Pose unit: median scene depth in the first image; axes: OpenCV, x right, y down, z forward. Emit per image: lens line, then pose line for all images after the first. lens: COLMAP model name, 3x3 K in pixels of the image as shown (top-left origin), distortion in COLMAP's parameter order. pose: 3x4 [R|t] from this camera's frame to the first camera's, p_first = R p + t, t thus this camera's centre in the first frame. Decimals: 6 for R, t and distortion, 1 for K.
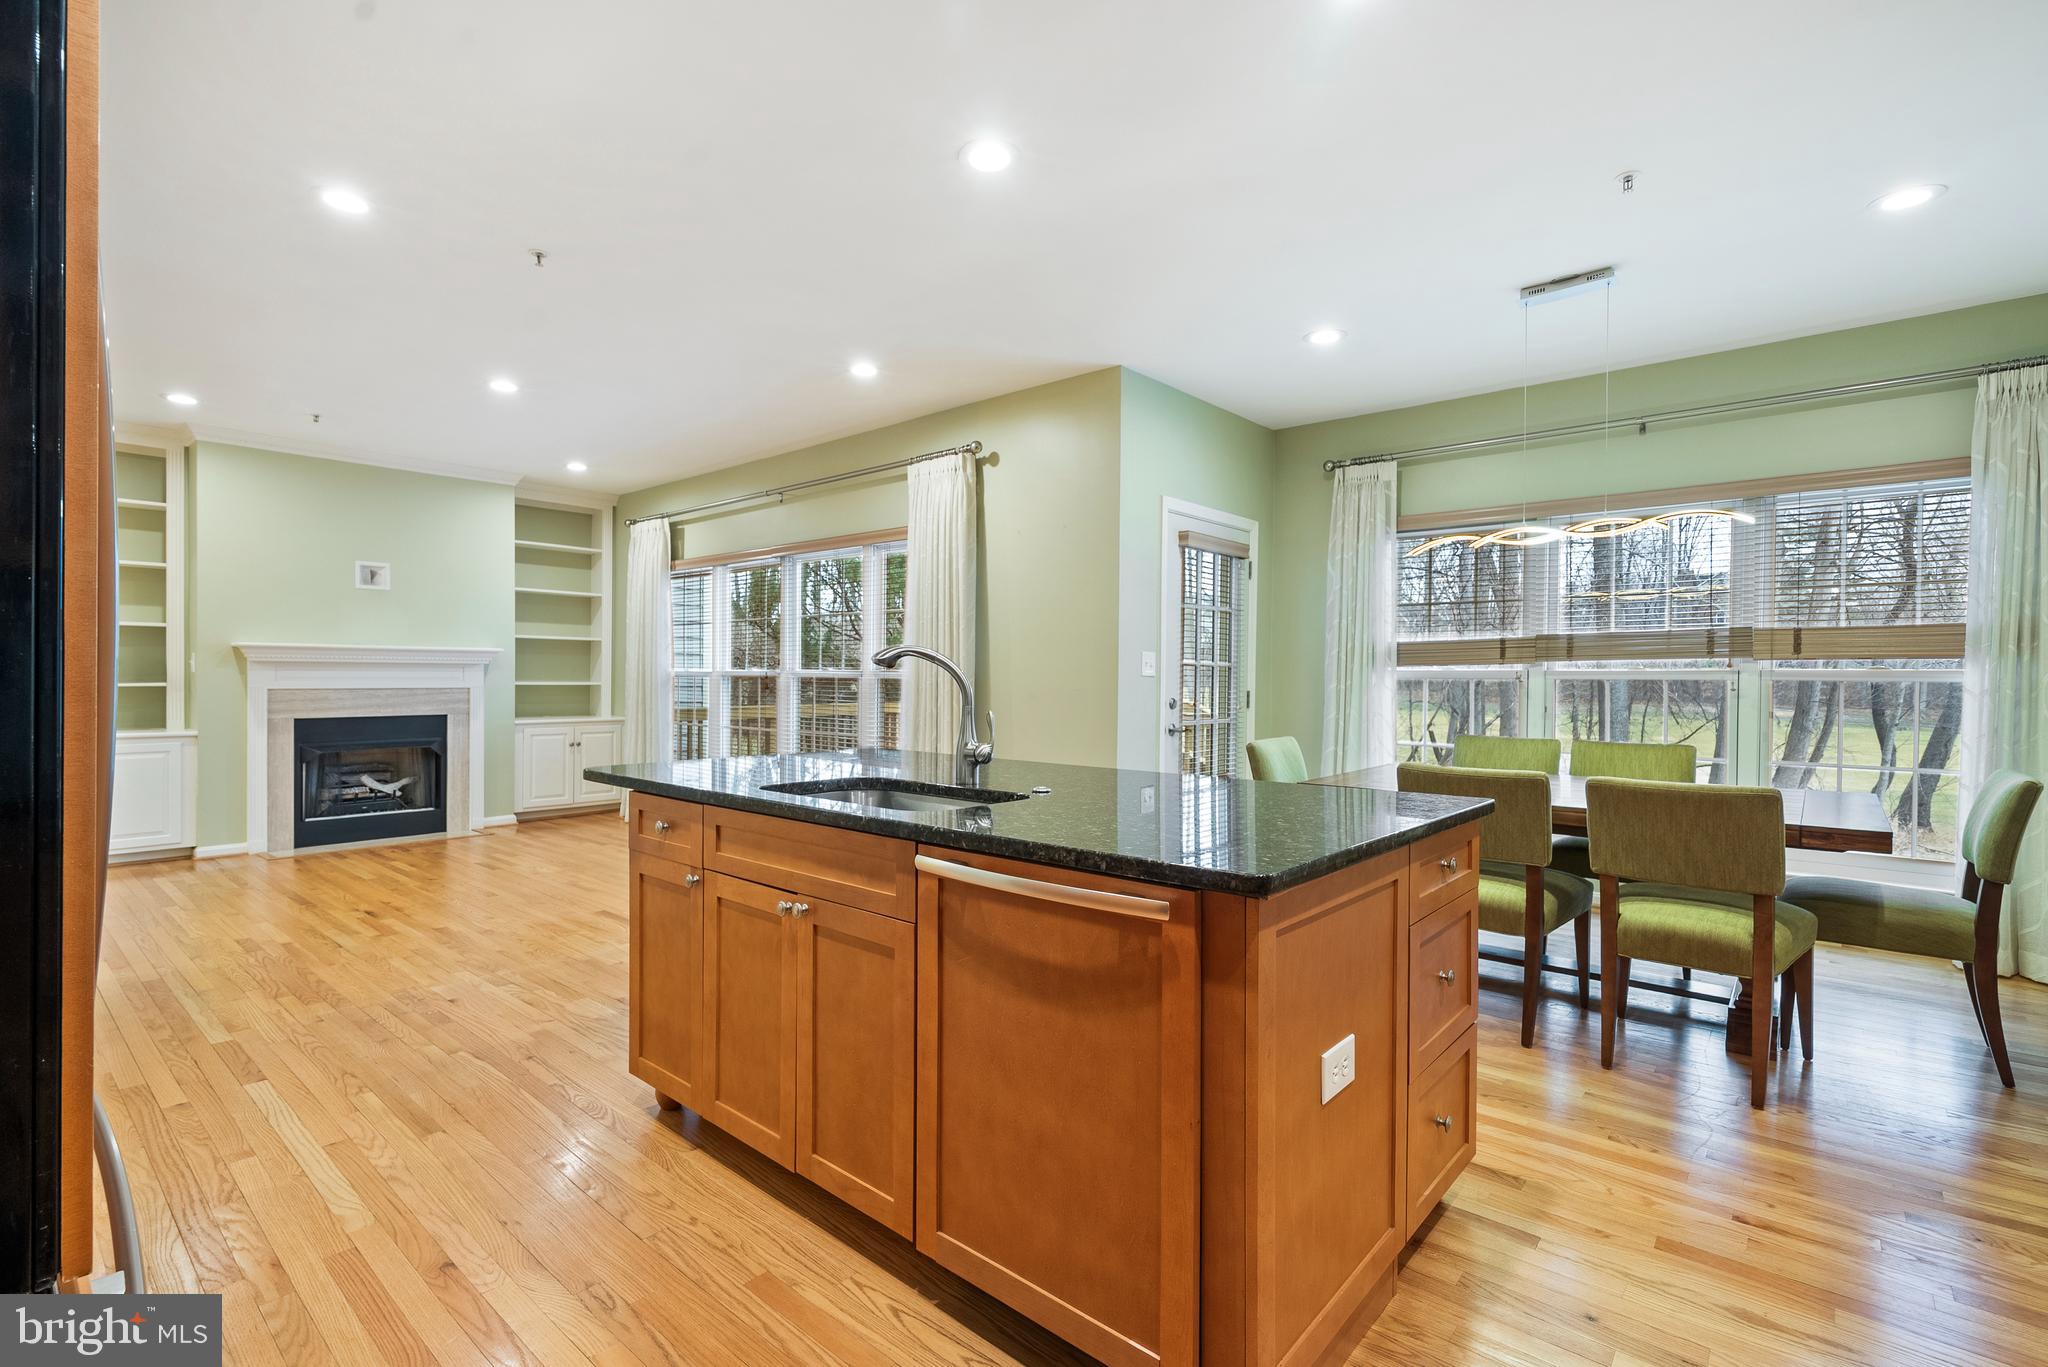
lens RADIAL K [[941.8, 0, 1023.3], [0, 941.8, 683.6], [0, 0, 1]] dist [0.002154, 0.000074]
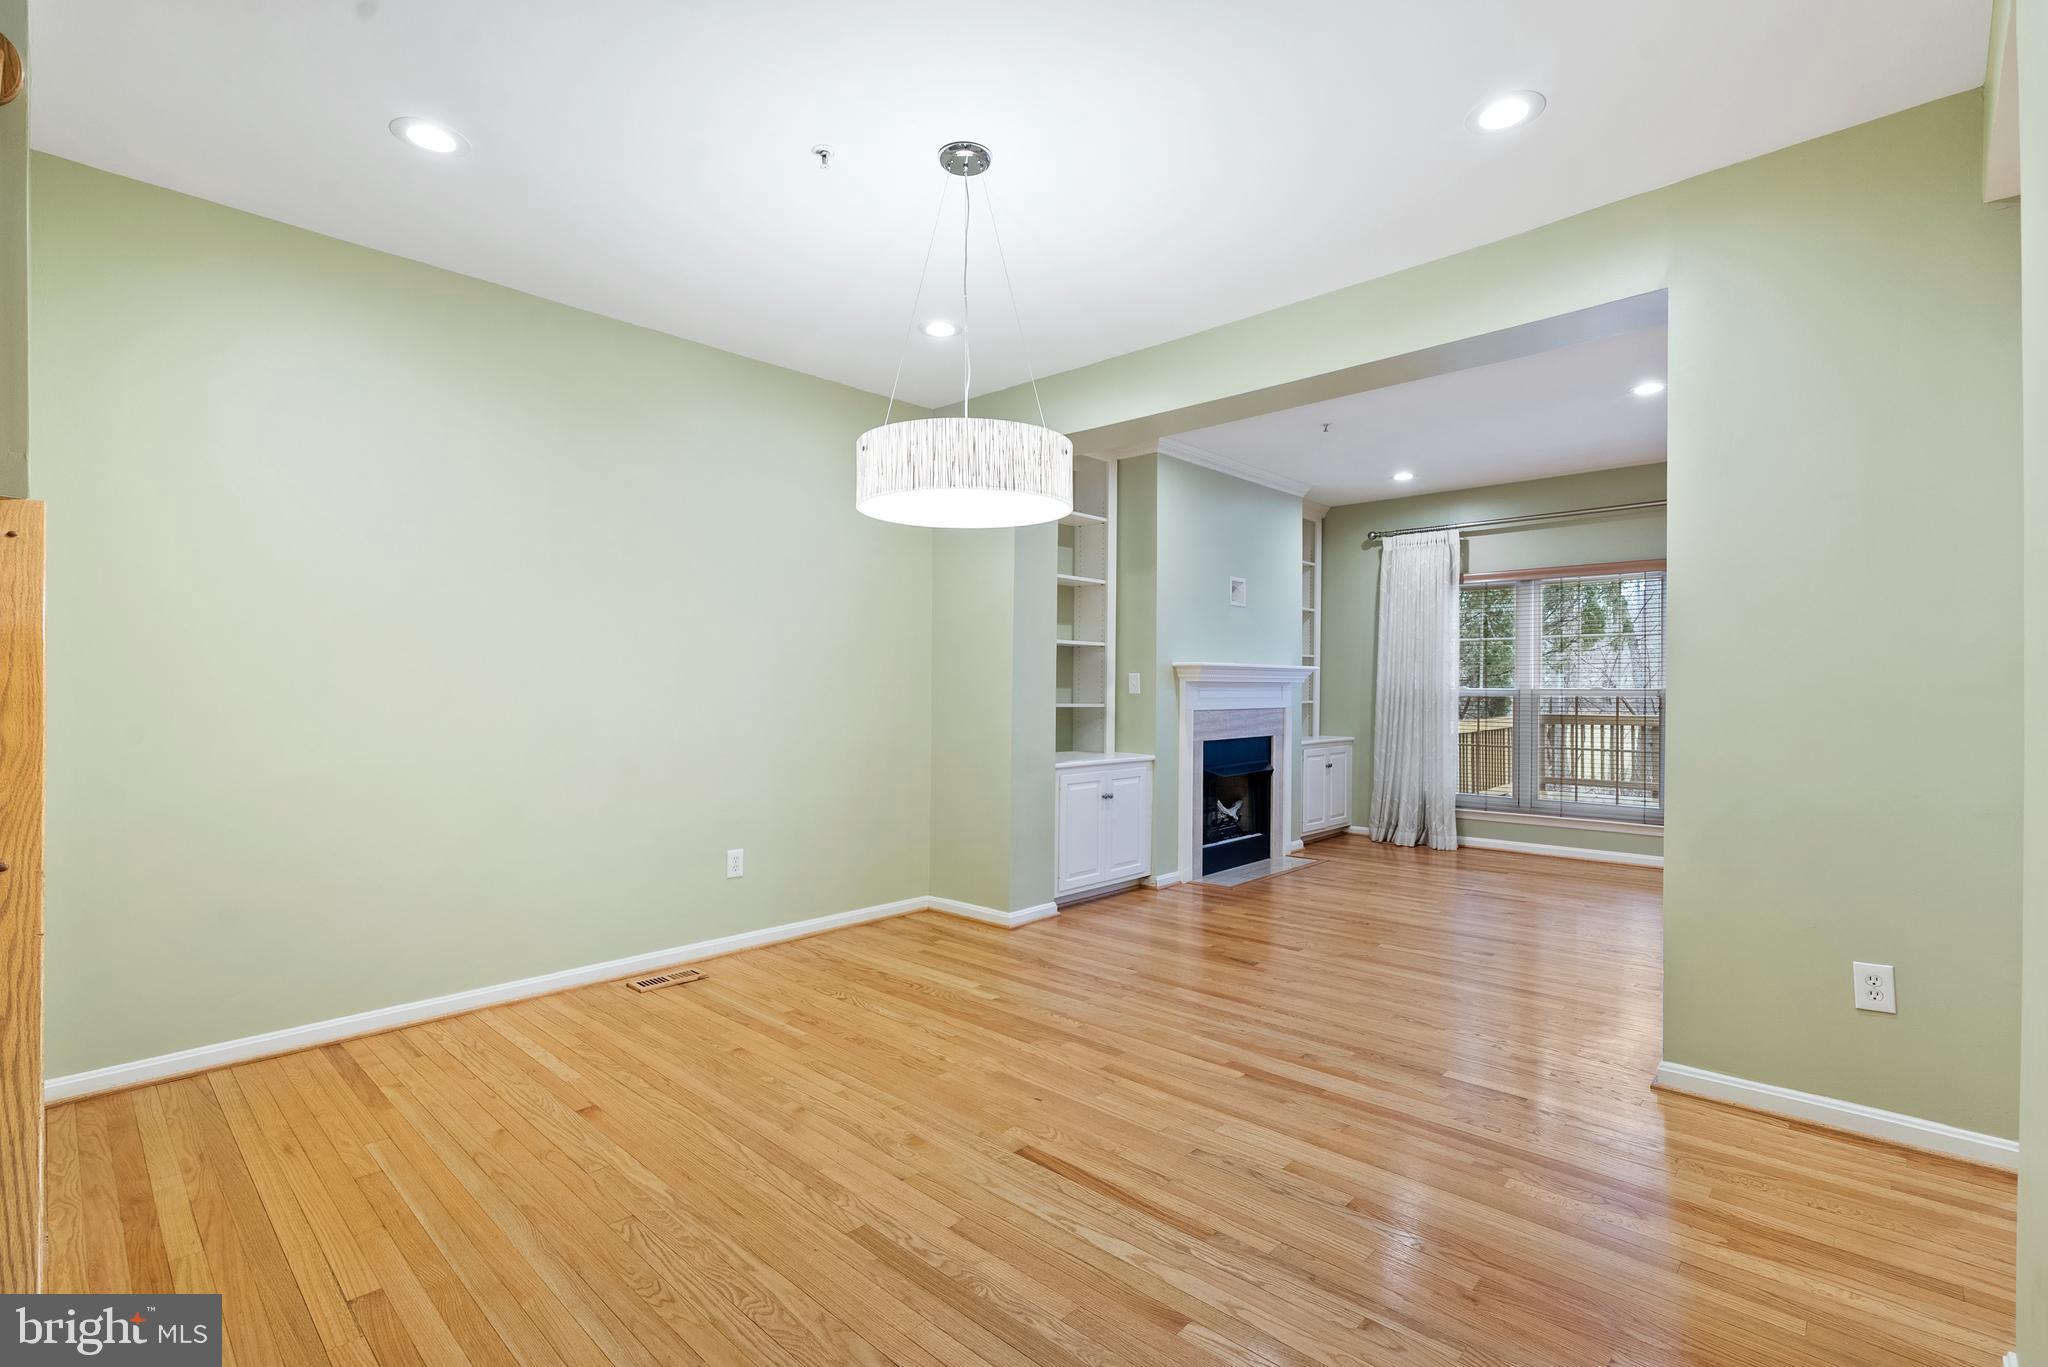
lens RADIAL K [[941.8, 0, 1022.5], [0, 941.8, 685.9], [0, 0, 1]] dist [0.002154, 0.000074]
pose [[0.999032, 0.001291, -0.043978, -0.886861], [-0.001636, 0.999968, -0.007812, -0.010447], [0.043967, 0.007876, 0.999002, 0.037570]]
